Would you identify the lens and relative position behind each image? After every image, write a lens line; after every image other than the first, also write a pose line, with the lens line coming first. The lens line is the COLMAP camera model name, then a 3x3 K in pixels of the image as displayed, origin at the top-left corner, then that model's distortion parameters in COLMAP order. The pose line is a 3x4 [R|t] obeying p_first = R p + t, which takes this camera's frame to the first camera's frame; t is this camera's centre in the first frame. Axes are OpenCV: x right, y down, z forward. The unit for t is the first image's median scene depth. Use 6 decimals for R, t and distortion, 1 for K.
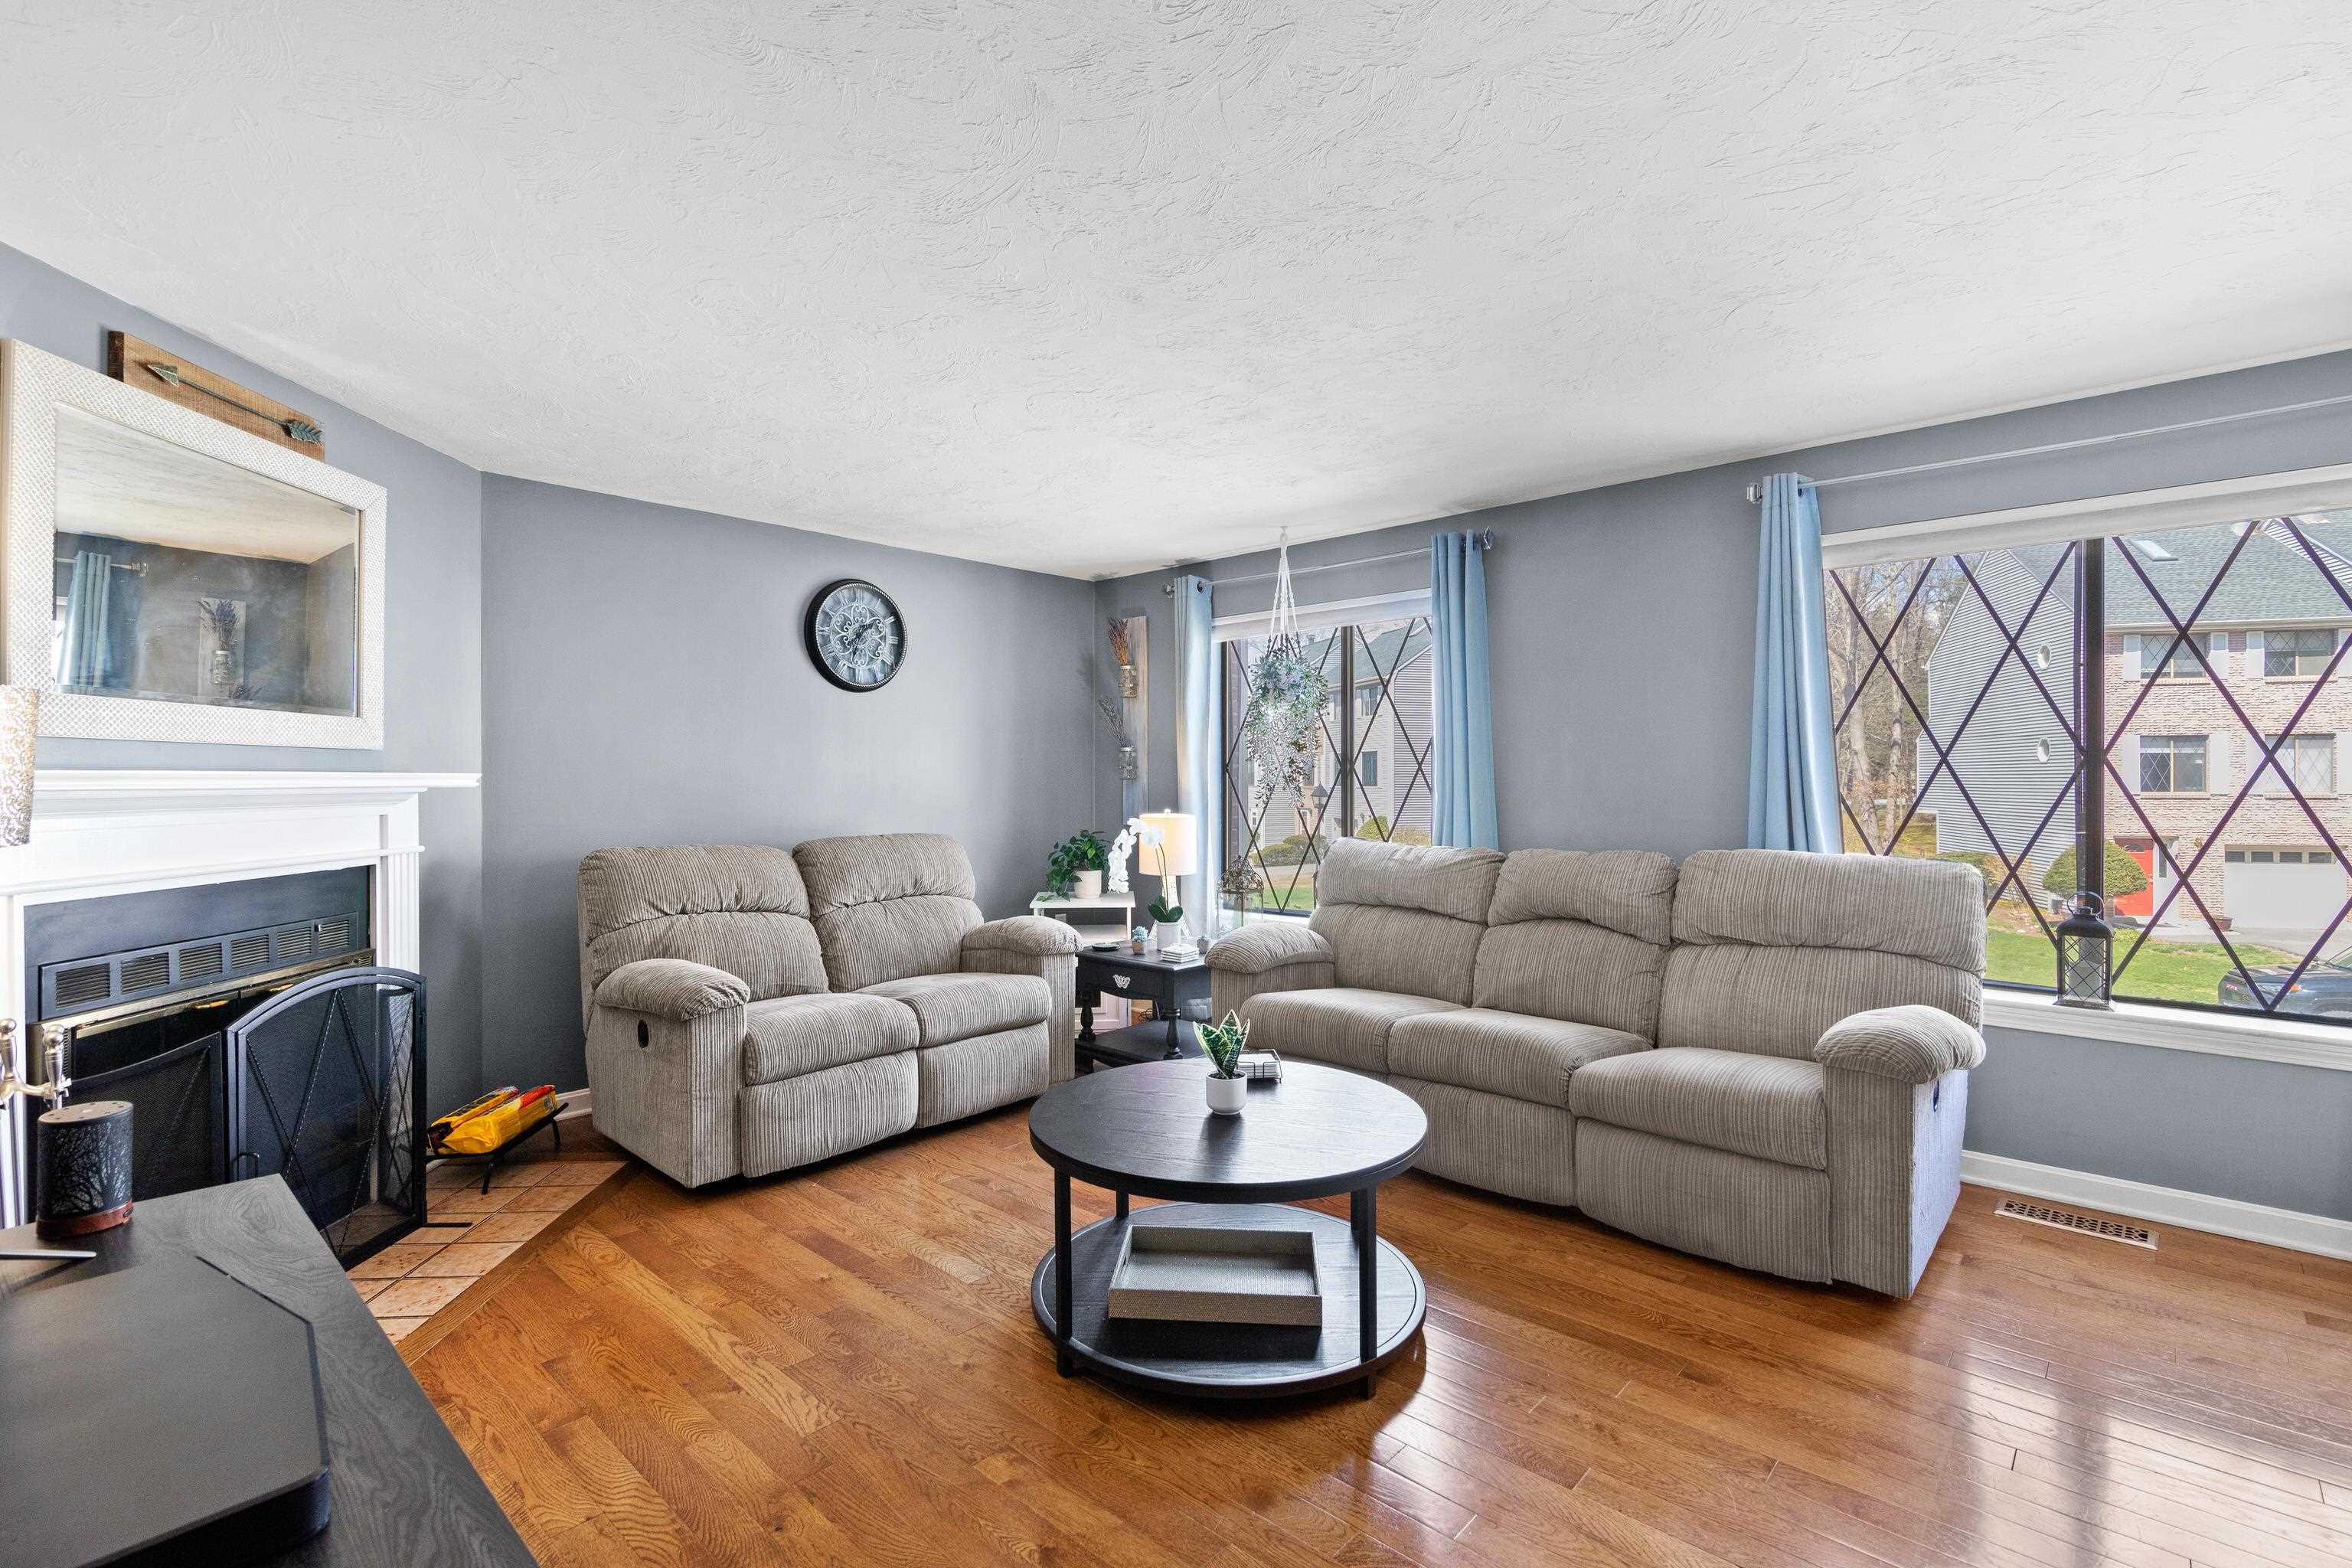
lens RADIAL K [[1074.8, 0, 1168.6], [0, 1074.8, 779.7], [0, 0, 1]] dist [-0.001809, -0.000117]
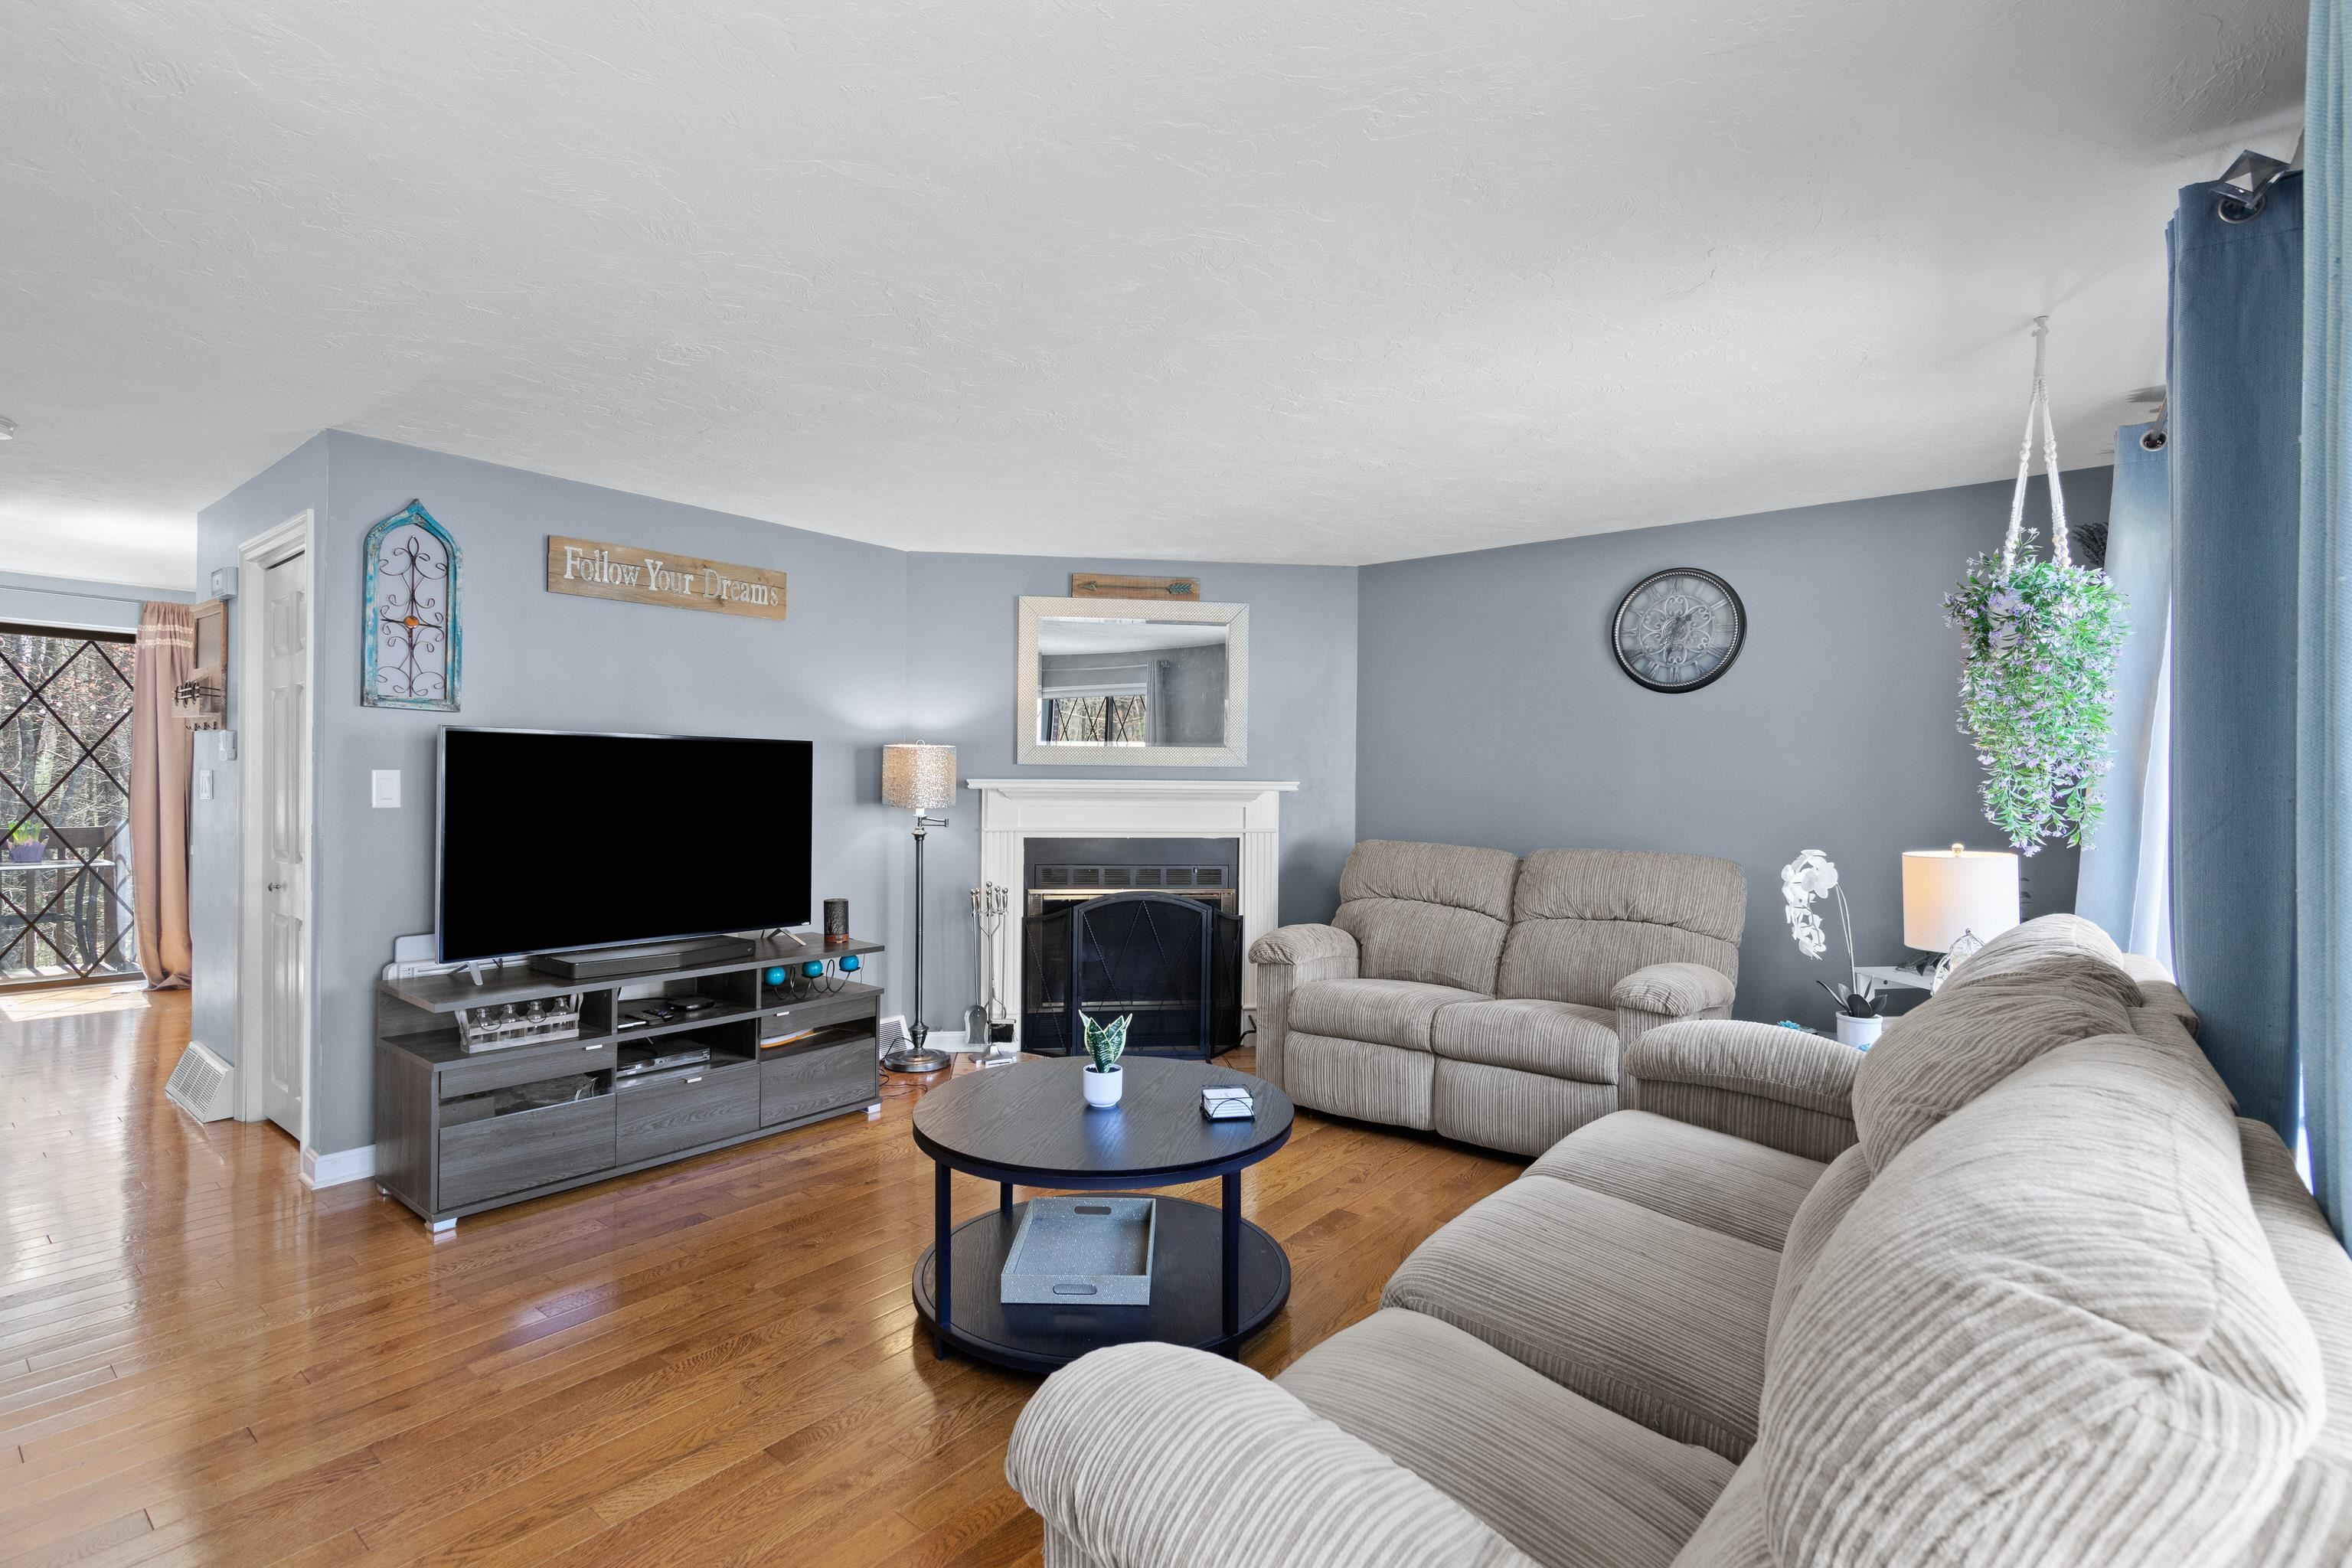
lens RADIAL K [[1074.8, 0, 1192.4], [0, 1074.8, 780.8], [0, 0, 1]] dist [-0.001809, -0.000117]
pose [[0.097170, 0.004609, -0.995257, 0.880215], [-0.011103, 0.999932, 0.003546, -0.011493], [0.995206, 0.010706, 0.097215, 0.774408]]
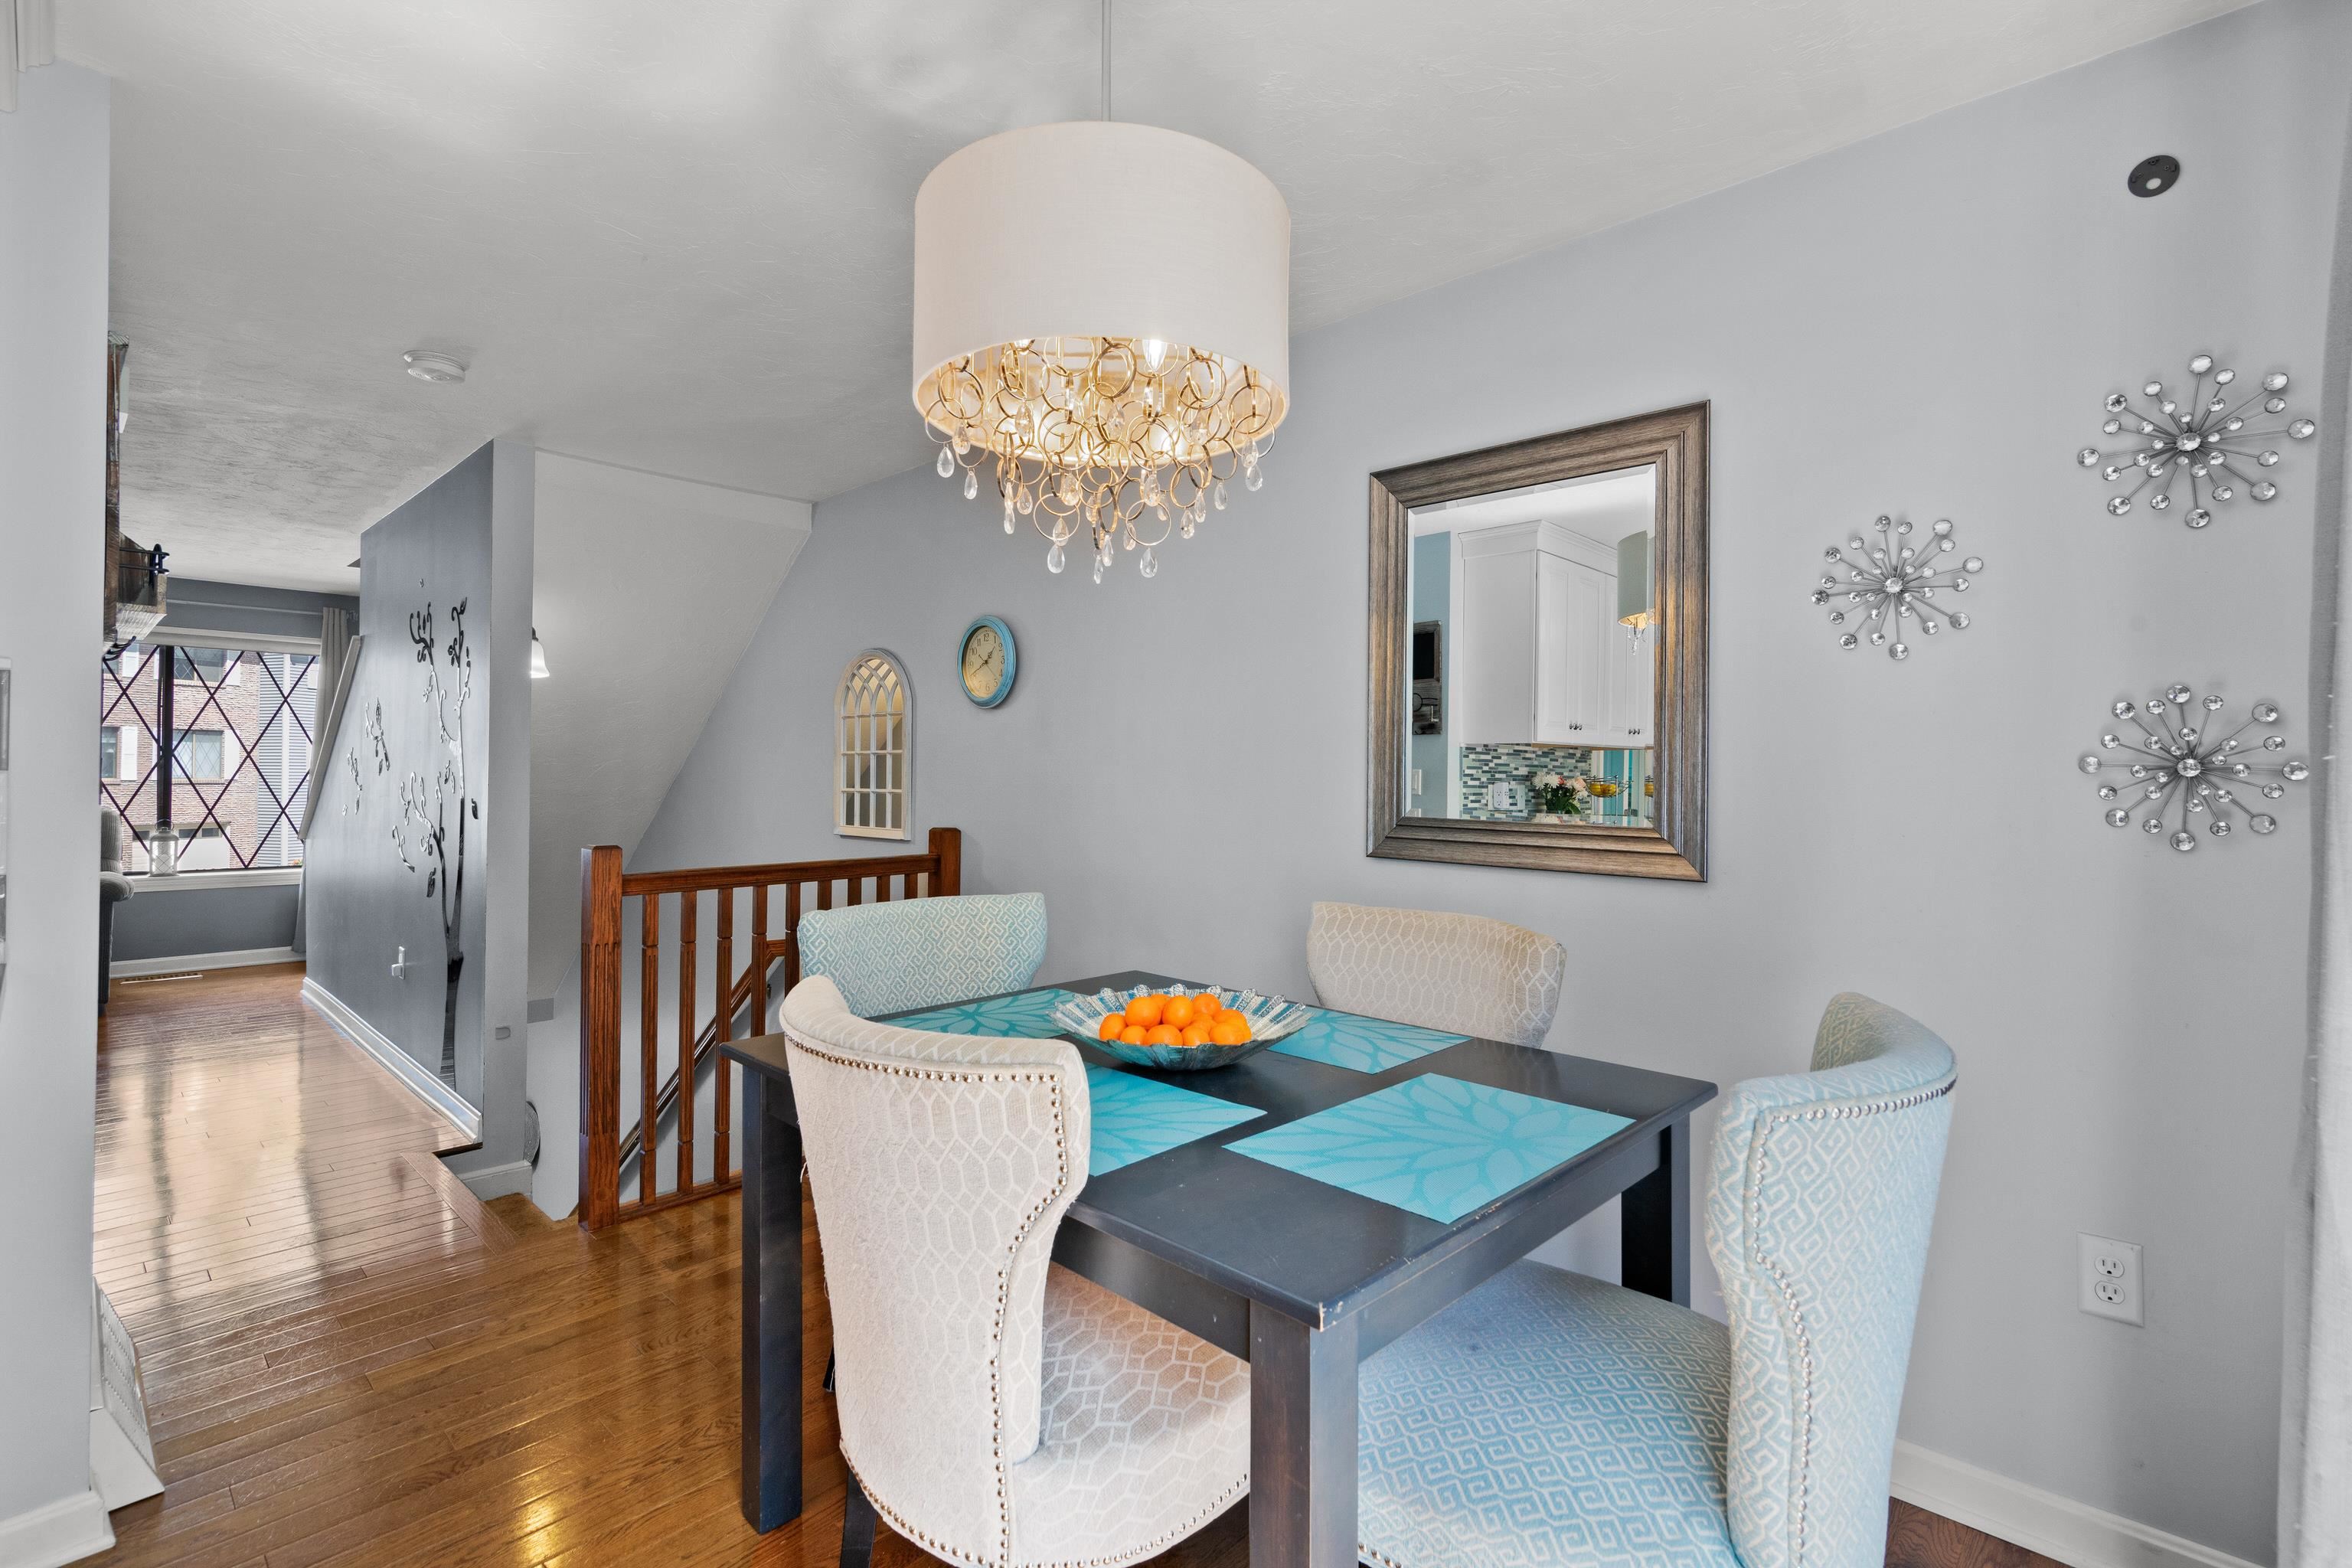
lens RADIAL K [[1074.8, 0, 1173.0], [0, 1074.8, 779.5], [0, 0, 1]] dist [-0.001809, -0.000117]
pose [[0.012157, -0.002555, 0.999923, -0.675047], [-0.007991, 0.999965, 0.002652, 0.005264], [-0.999894, -0.008023, 0.012136, -0.544596]]
